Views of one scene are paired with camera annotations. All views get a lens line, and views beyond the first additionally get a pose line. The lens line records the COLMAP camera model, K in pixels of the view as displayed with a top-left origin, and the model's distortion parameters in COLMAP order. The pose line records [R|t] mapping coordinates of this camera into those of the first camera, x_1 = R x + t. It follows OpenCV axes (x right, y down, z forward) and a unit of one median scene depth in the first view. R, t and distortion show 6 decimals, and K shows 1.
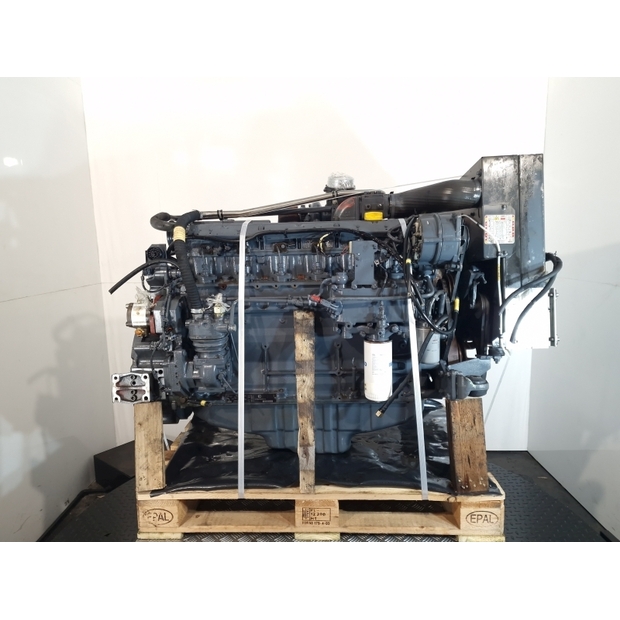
lens RADIAL K [[440.0, 0, 310.0], [0, 440.0, 310.0], [0, 0, 1]] dist [0.058166, -0.000922]
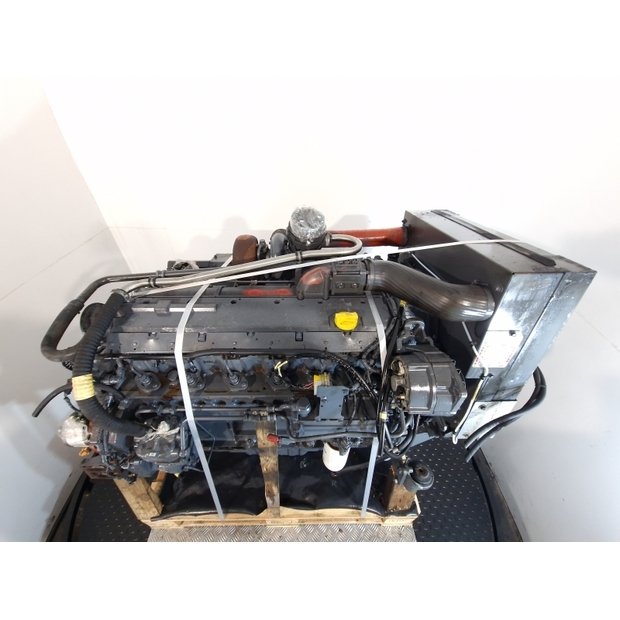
lens RADIAL K [[251.2, 0, 310.0], [0, 251.2, 310.0], [0, 0, 1]] dist [-0.000539, 0.000003]
pose [[0.997626, -0.004508, 0.068710, 0.049986], [-0.030143, 0.868574, 0.494642, -0.468348], [-0.061910, -0.495539, 0.866376, 0.651949]]
